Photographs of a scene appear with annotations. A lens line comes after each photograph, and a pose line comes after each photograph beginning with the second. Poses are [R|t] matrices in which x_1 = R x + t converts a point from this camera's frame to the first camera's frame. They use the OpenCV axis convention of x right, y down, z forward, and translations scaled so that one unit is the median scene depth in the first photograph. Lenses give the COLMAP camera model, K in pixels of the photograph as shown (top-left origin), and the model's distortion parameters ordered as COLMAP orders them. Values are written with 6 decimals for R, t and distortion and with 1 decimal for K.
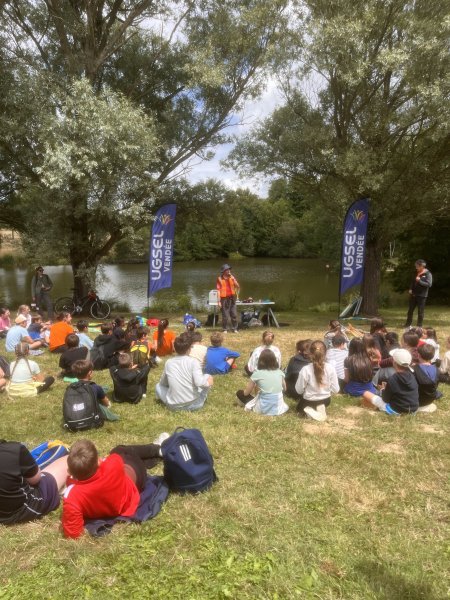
lens RADIAL K [[451.7, 0, 225.0], [0, 451.7, 300.0], [0, 0, 1]] dist [0.047035, -0.044984]
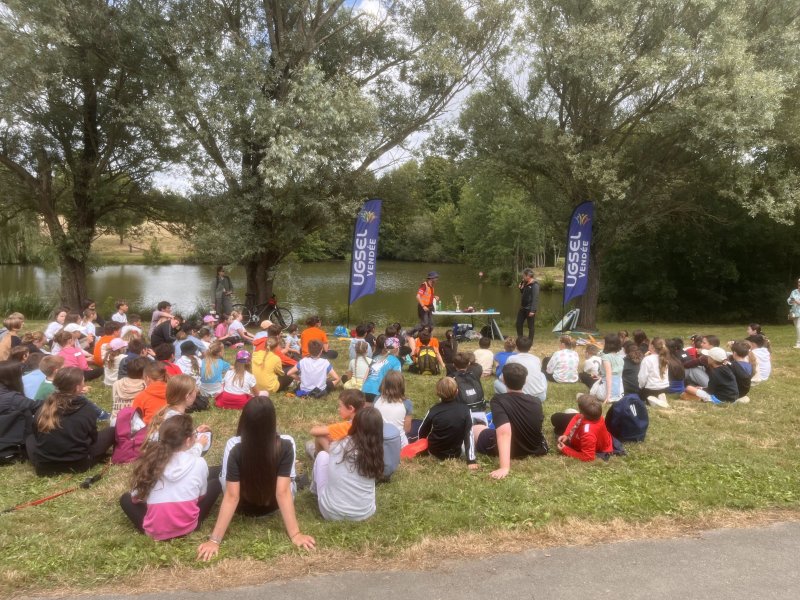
lens RADIAL K [[602.2, 0, 396.2], [0, 602.2, 282.5], [0, 0, 1]] dist [0.047035, -0.044984]
pose [[0.992093, 0.019813, 0.123932, -0.224407], [-0.012725, 0.998251, -0.057731, 0.016178], [-0.124859, 0.055697, 0.990610, -0.157519]]
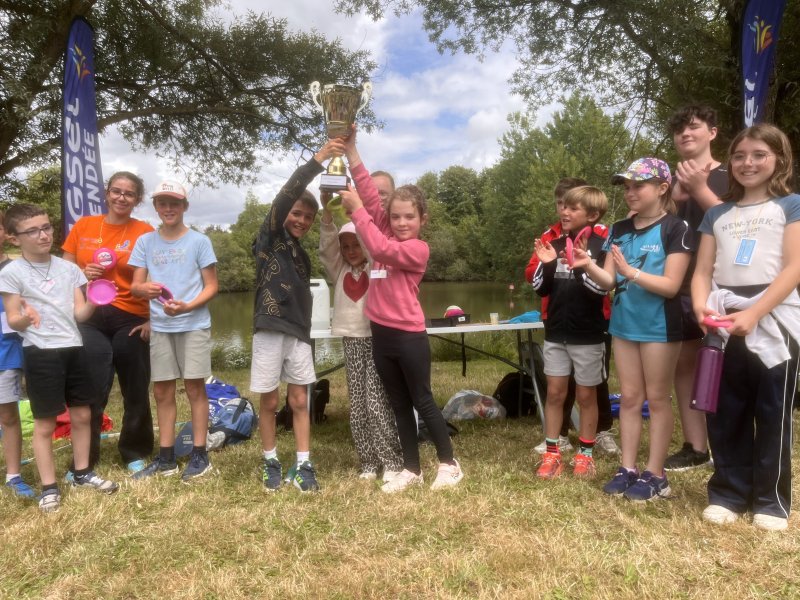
lens RADIAL K [[602.2, 0, 396.2], [0, 602.2, 282.5], [0, 0, 1]] dist [0.047035, -0.044984]
pose [[0.997191, -0.024662, 0.070719, 0.001746], [0.031999, 0.994002, -0.104578, 0.014642], [-0.067716, 0.106547, 0.991999, 0.631702]]
